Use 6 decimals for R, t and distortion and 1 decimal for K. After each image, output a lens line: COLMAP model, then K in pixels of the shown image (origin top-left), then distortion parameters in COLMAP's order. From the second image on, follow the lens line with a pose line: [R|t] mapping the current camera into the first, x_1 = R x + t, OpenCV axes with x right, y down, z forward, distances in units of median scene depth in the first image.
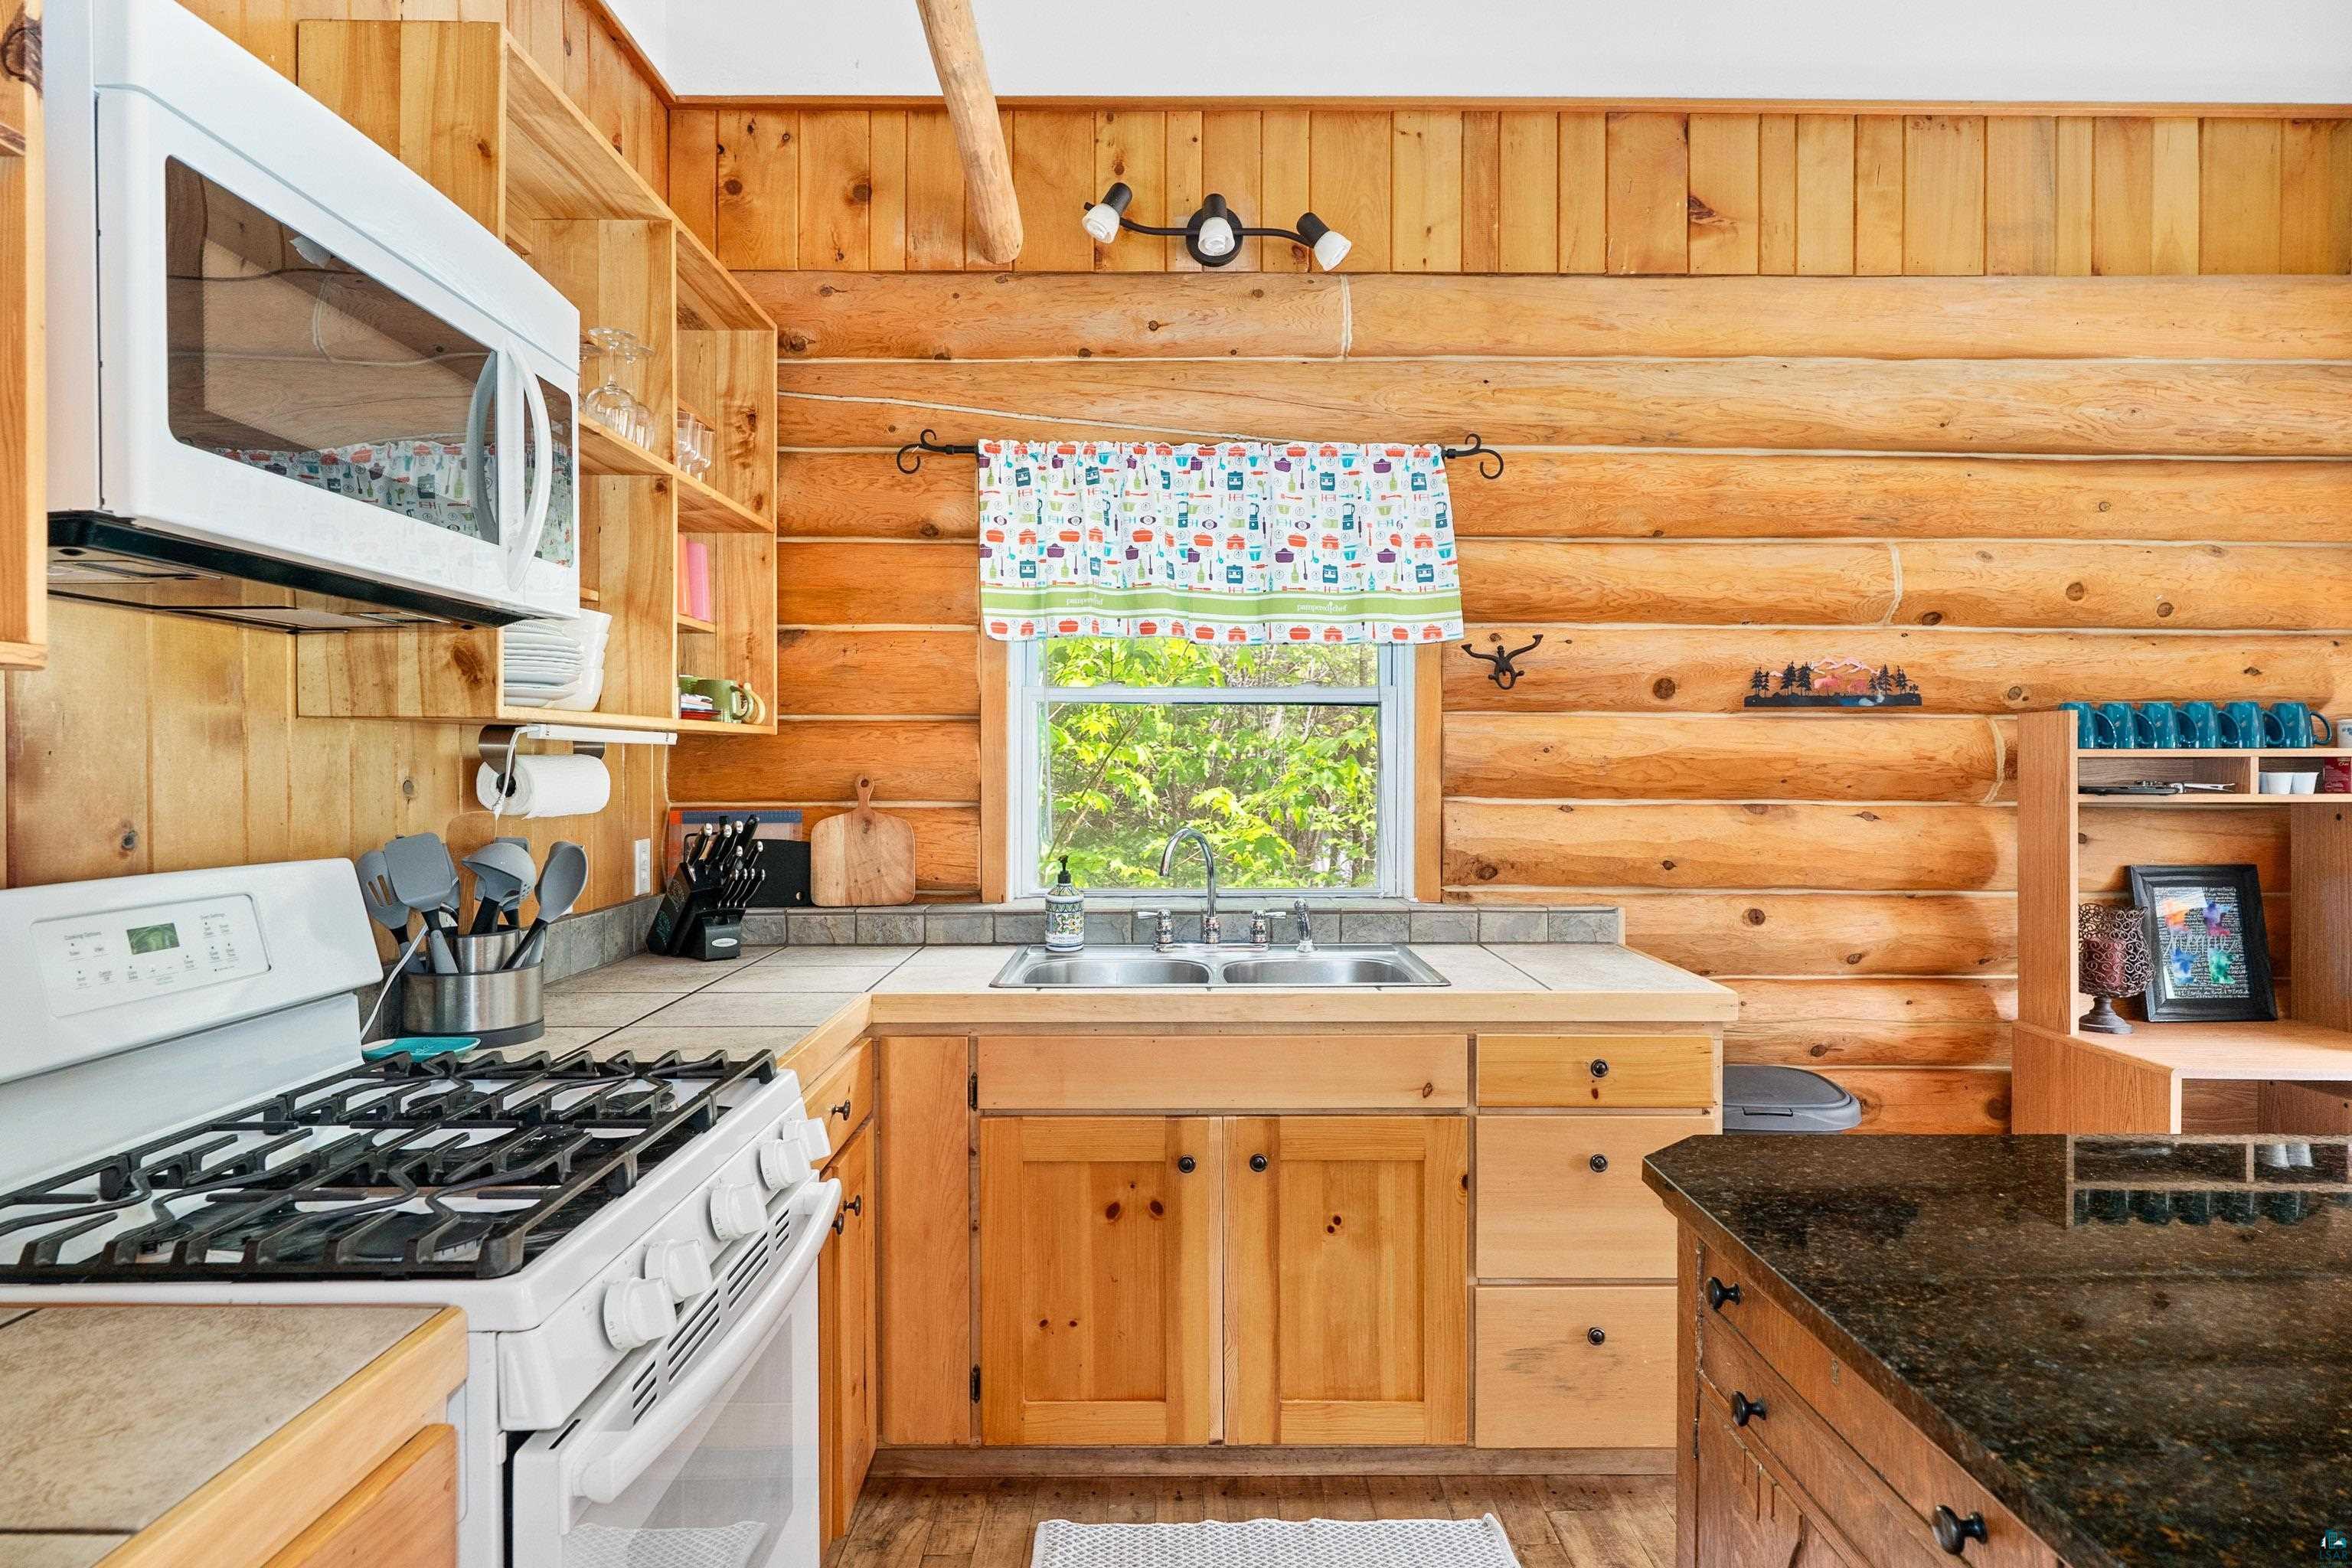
lens RADIAL K [[1380.9, 0, 1183.4], [0, 1380.9, 784.7], [0, 0, 1]] dist [-0.005181, 0.004862]
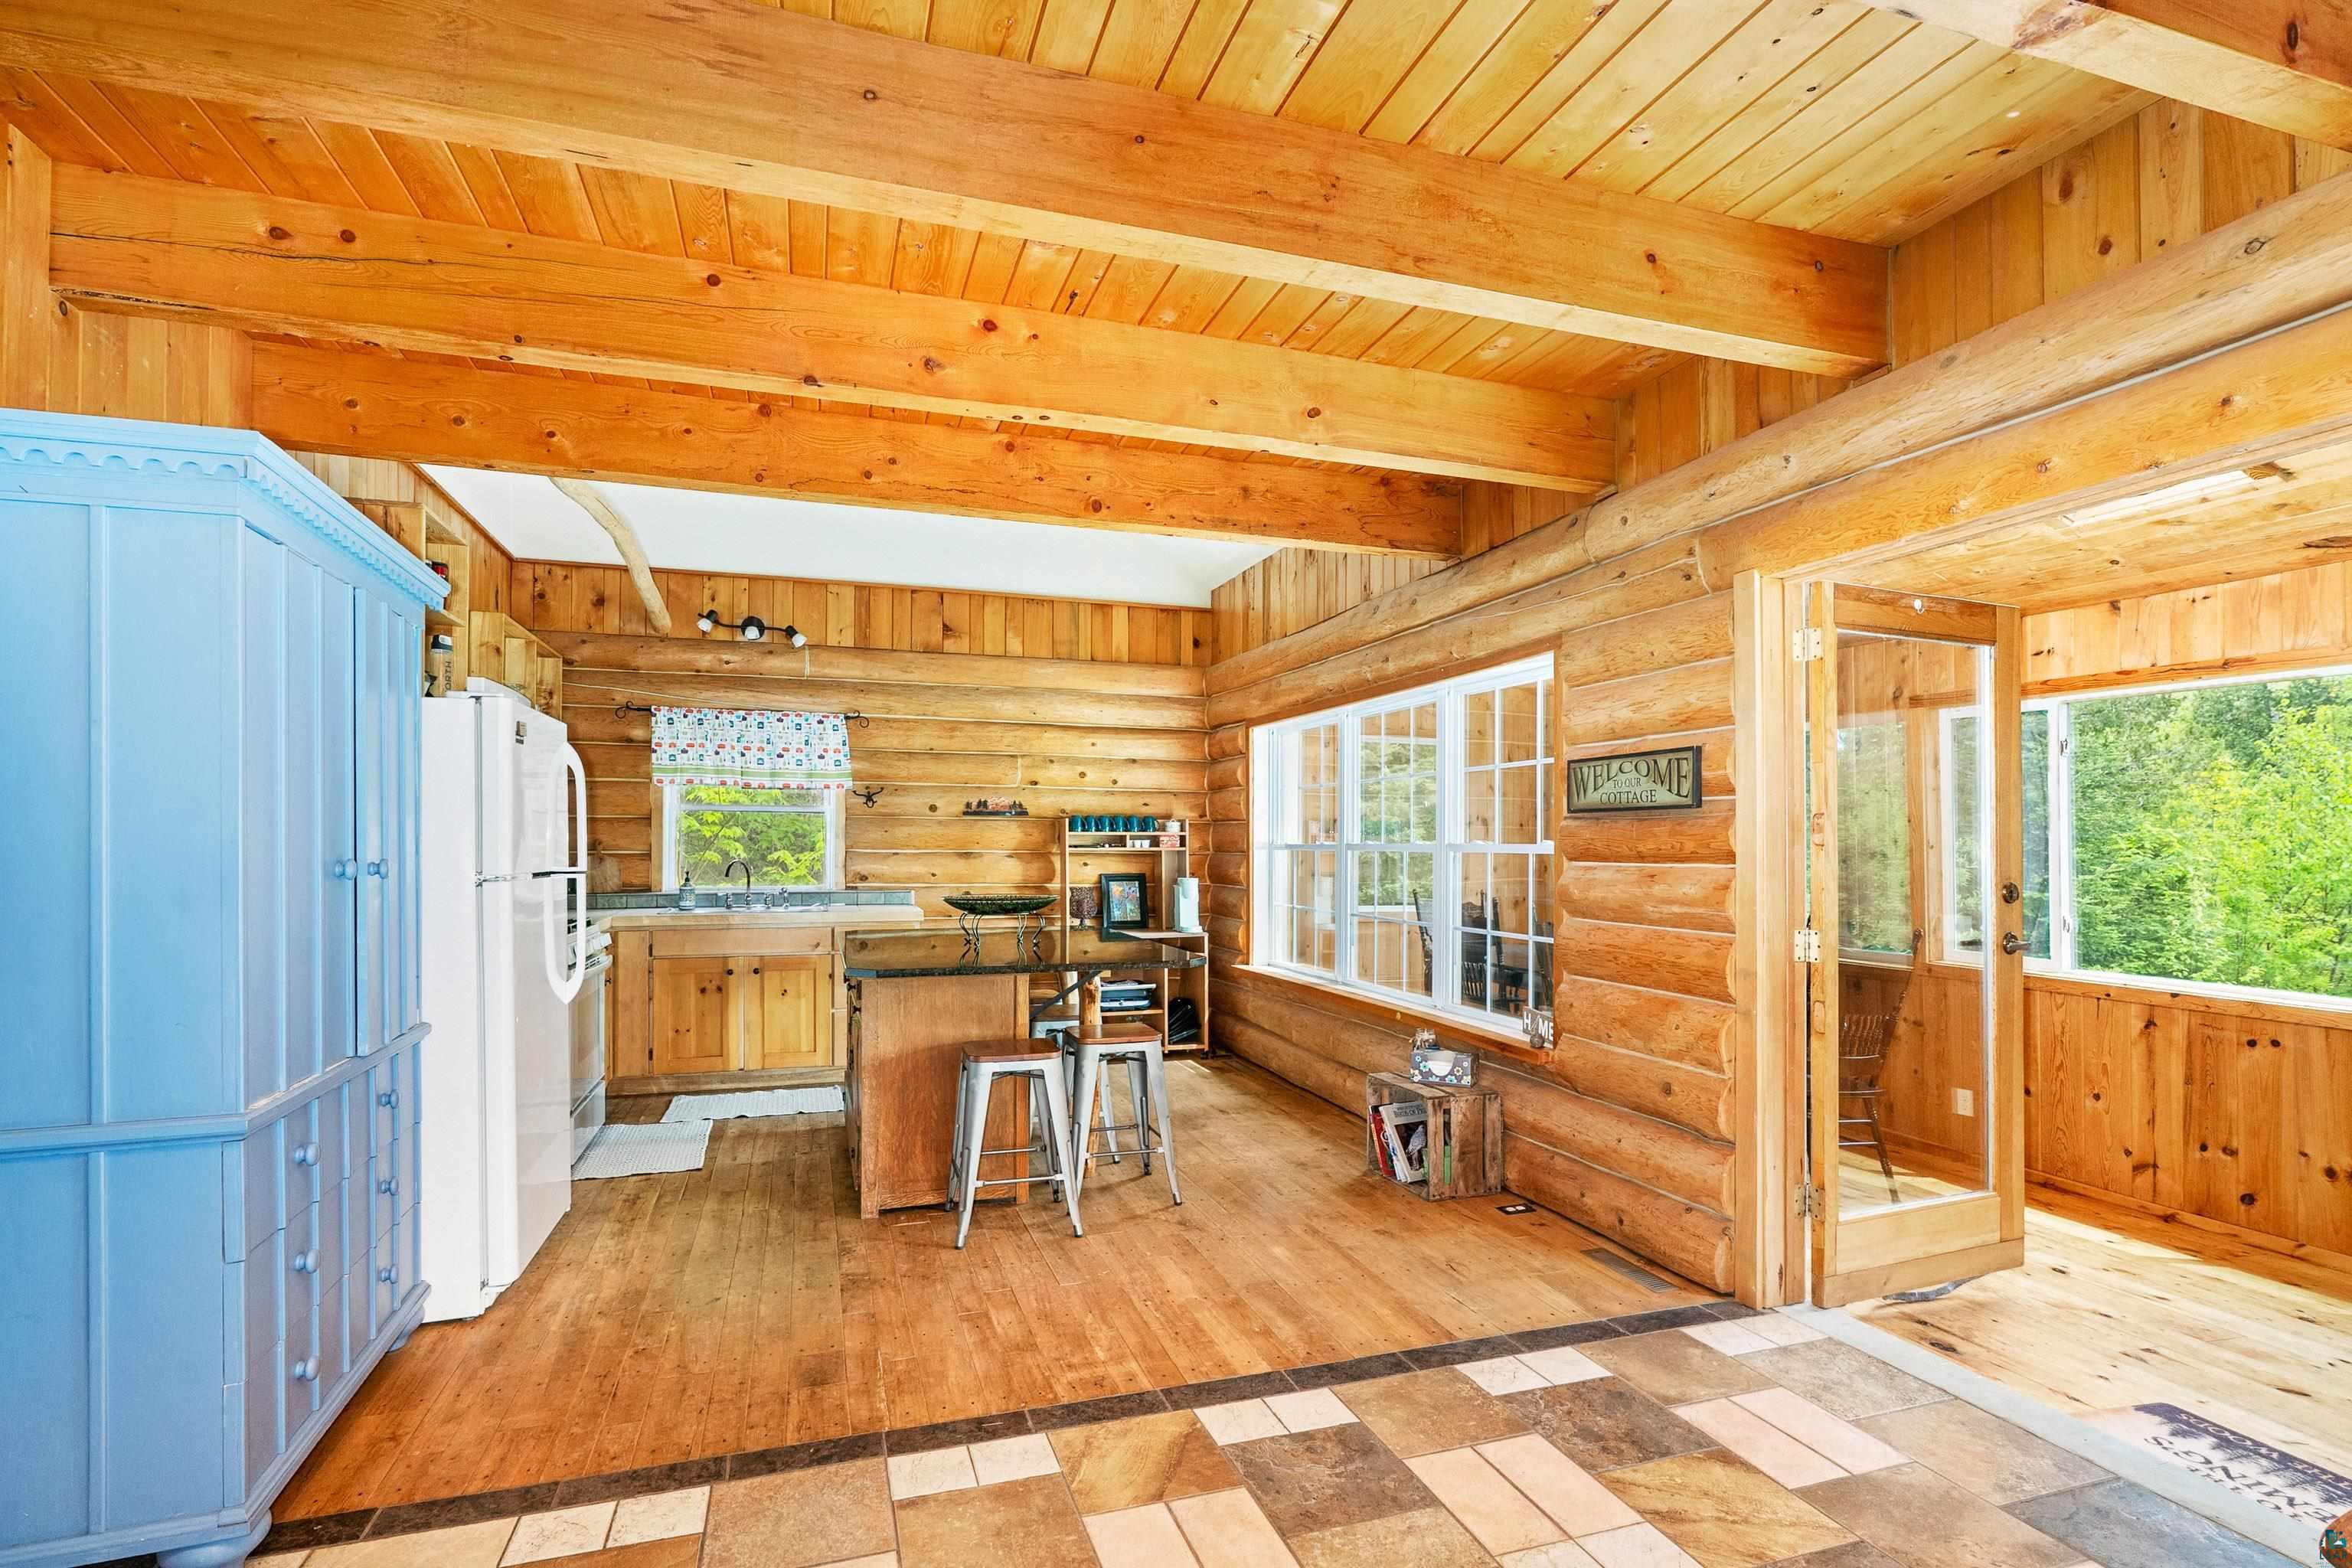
lens RADIAL K [[1135.1, 0, 1176.1], [0, 1135.1, 836.6], [0, 0, 1]] dist [-0.007498, 0.000617]
pose [[0.953783, 0.003919, 0.300470, 0.141289], [0.001467, 0.999842, -0.017698, 0.024344], [-0.300492, 0.017321, 0.953627, -1.231651]]
